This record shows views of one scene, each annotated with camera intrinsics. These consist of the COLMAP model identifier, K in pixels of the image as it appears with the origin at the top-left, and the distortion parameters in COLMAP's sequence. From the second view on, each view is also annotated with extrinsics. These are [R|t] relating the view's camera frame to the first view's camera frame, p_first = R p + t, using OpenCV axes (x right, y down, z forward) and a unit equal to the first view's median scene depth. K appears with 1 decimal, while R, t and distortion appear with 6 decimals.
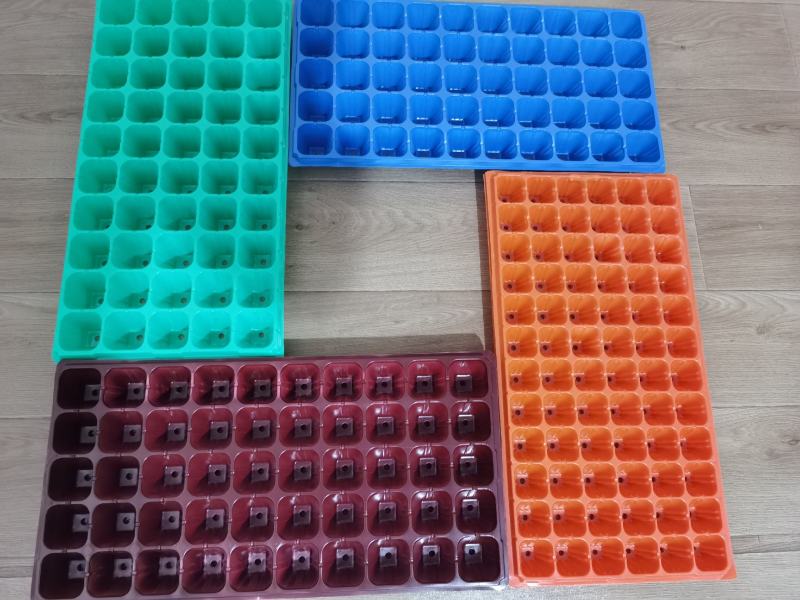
lens RADIAL K [[569.6, 0, 397.3], [0, 569.6, 298.4], [0, 0, 1]] dist [-0.003589, -0.026477]
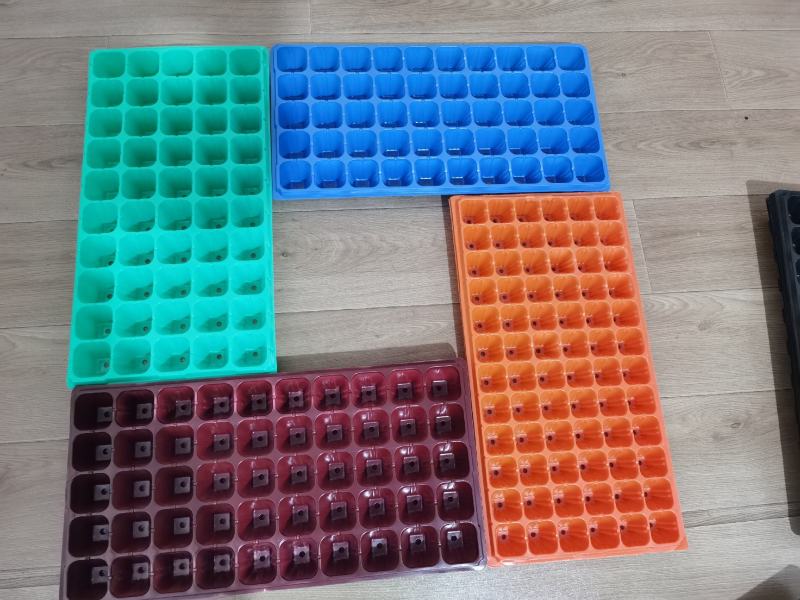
lens RADIAL K [[569.6, 0, 395.2], [0, 569.6, 295.7], [0, 0, 1]] dist [-0.003589, -0.026477]
pose [[0.998434, -0.048636, 0.027657, 0.007479], [0.049156, 0.998621, -0.018445, -0.015414], [-0.026722, 0.019776, 0.999447, -0.116134]]
